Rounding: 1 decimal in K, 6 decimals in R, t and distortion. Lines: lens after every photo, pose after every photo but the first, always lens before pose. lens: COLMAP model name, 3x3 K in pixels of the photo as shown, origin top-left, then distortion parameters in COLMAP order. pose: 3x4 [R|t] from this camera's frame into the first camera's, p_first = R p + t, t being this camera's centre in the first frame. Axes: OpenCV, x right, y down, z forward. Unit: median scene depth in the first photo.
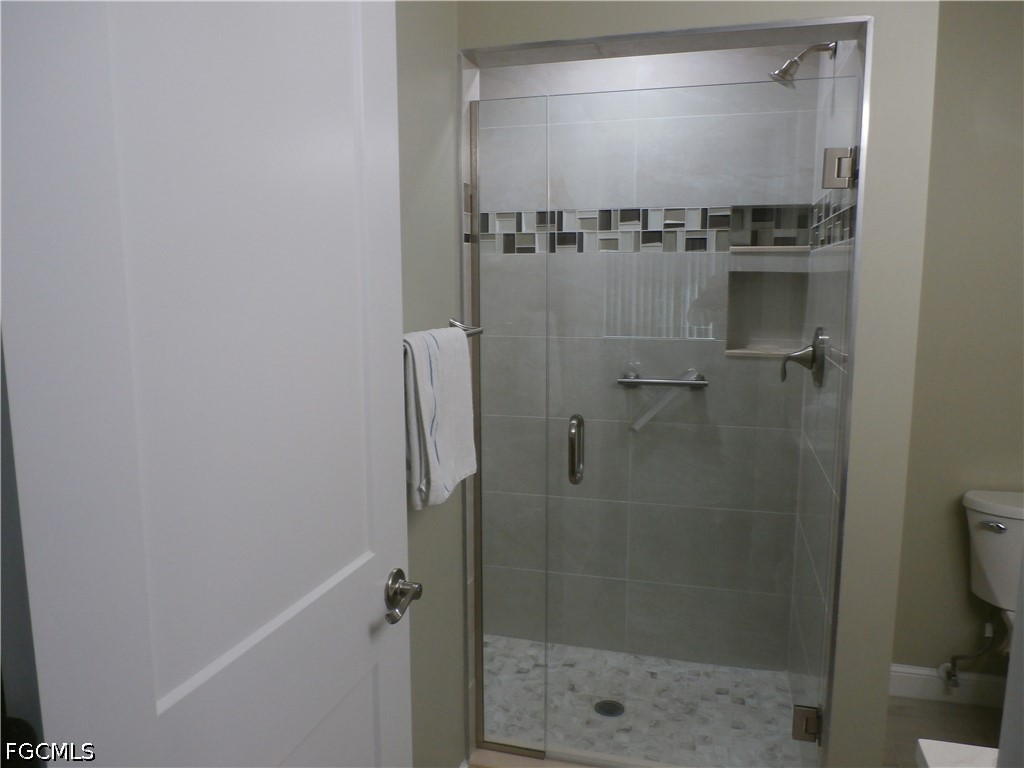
lens RADIAL K [[773.9, 0, 519.5], [0, 773.9, 387.1], [0, 0, 1]] dist [-0.001265, 0.007767]
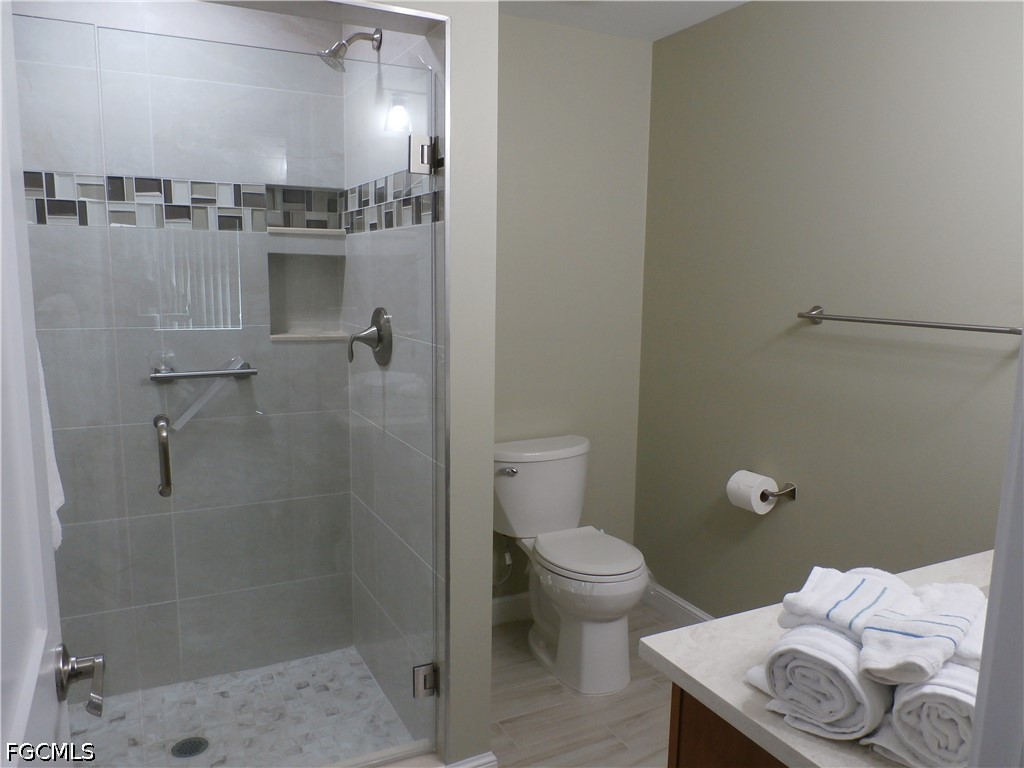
lens RADIAL K [[773.9, 0, 521.4], [0, 773.9, 384.9], [0, 0, 1]] dist [-0.001265, 0.007767]
pose [[0.749475, -0.087301, 0.656251, -0.133974], [0.079622, 0.995958, 0.041560, -0.001644], [-0.657227, 0.021103, 0.753397, 0.075330]]
